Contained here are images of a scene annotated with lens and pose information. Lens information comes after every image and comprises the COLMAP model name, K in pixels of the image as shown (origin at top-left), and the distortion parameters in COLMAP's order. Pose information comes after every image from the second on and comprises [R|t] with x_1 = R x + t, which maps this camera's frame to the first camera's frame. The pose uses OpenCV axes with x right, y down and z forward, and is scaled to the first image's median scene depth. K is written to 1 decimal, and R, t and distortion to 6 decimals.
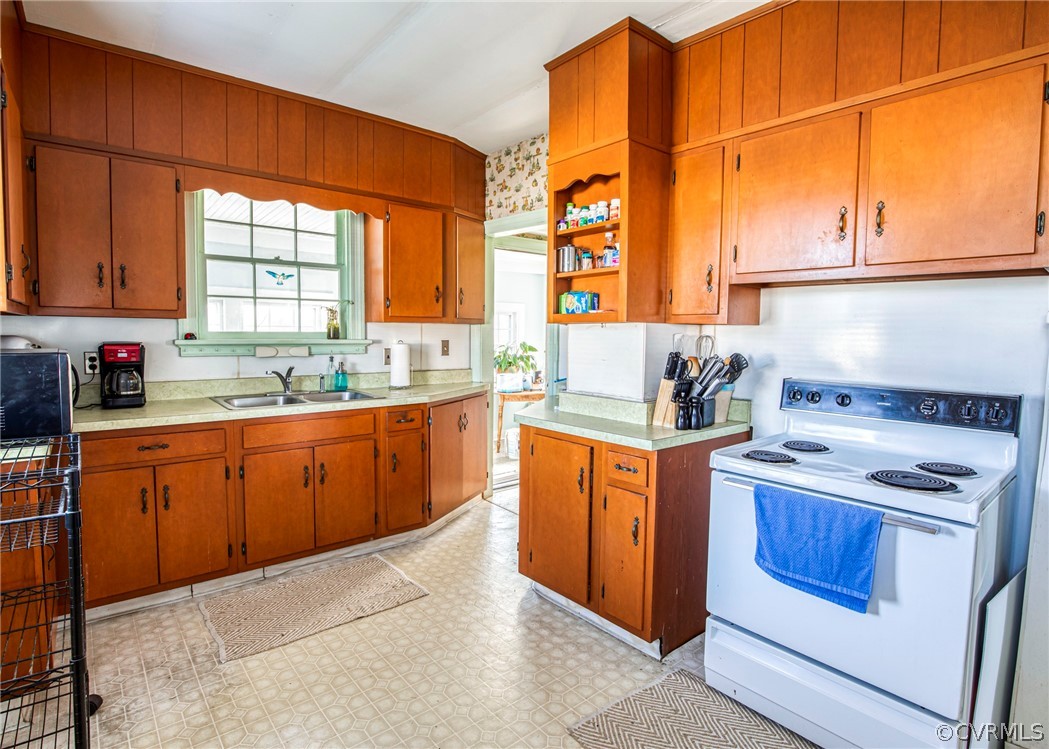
lens RADIAL K [[526.1, 0, 535.2], [0, 526.1, 377.6], [0, 0, 1]] dist [-0.039088, 0.009051]
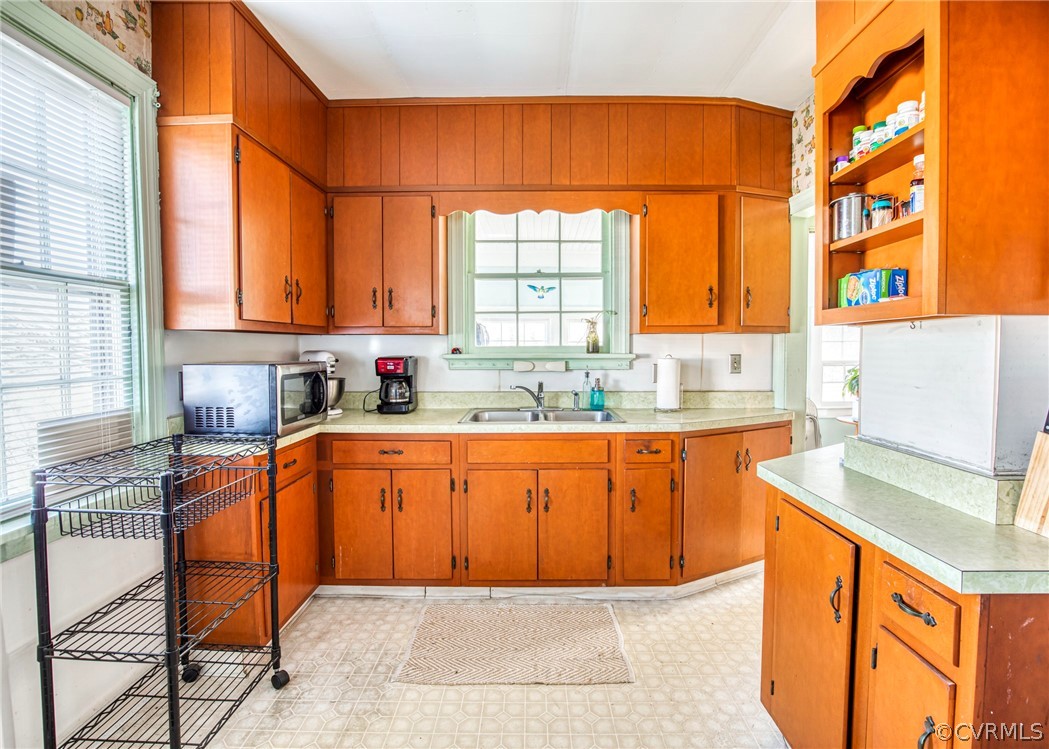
lens RADIAL K [[526.1, 0, 504.9], [0, 526.1, 374.8], [0, 0, 1]] dist [-0.039088, 0.009051]
pose [[0.754198, 0.020816, -0.656317, 0.146537], [-0.043772, 0.998868, -0.018619, -0.016160], [0.655187, 0.042771, 0.754255, 0.279640]]
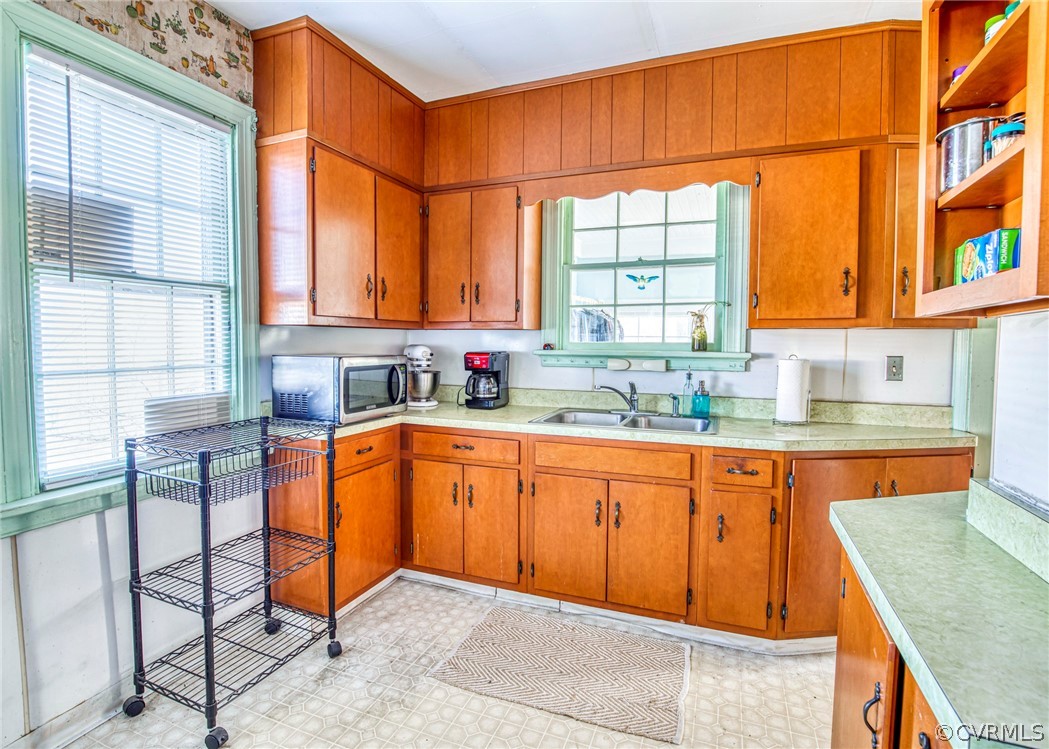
lens RADIAL K [[526.1, 0, 523.0], [0, 526.1, 373.0], [0, 0, 1]] dist [-0.039088, 0.009051]
pose [[0.462070, 0.043847, -0.885759, 0.263198], [-0.076014, 0.997060, 0.009702, -0.037343], [0.883580, 0.062847, 0.464044, 0.526567]]
